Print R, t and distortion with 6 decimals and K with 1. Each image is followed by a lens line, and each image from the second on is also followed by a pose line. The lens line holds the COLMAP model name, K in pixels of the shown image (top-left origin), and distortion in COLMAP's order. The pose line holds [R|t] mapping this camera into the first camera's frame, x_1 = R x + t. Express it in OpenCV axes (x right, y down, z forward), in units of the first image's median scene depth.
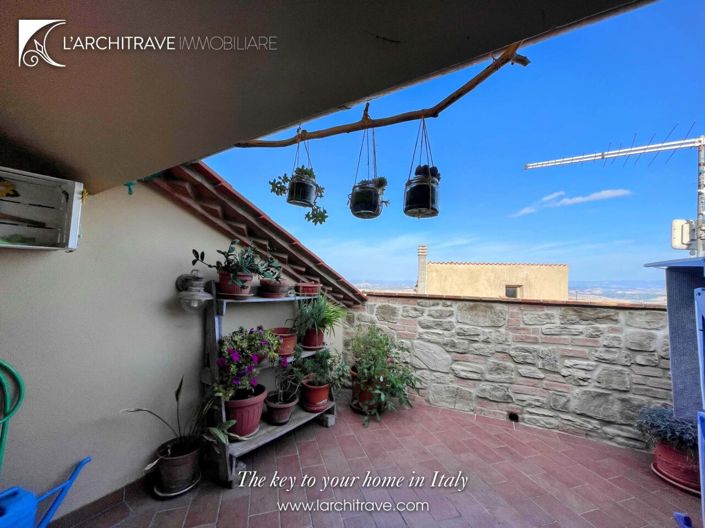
lens RADIAL K [[281.8, 0, 354.9], [0, 281.8, 263.2], [0, 0, 1]] dist [0.000506, 0.000073]
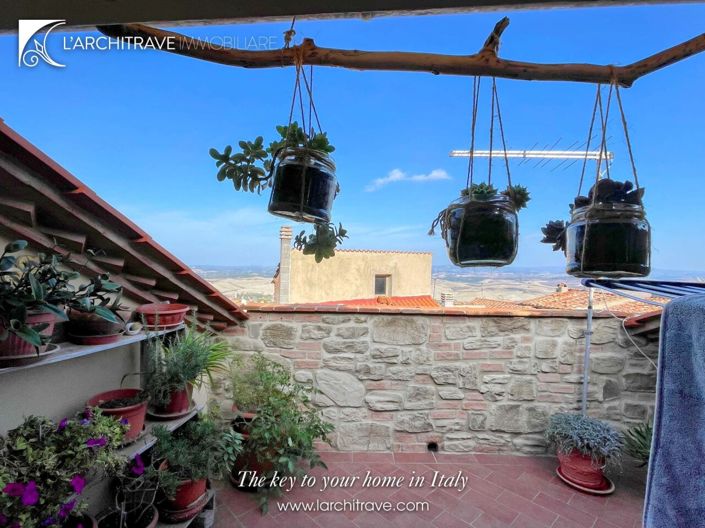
lens RADIAL K [[350.8, 0, 351.3], [0, 350.8, 266.3], [0, 0, 1]] dist [-0.004337, 0.002753]
pose [[0.900000, -0.003495, 0.435876, -0.138165], [-0.023238, 0.998161, 0.055986, -0.065095], [-0.435270, -0.060516, 0.898264, 0.190558]]
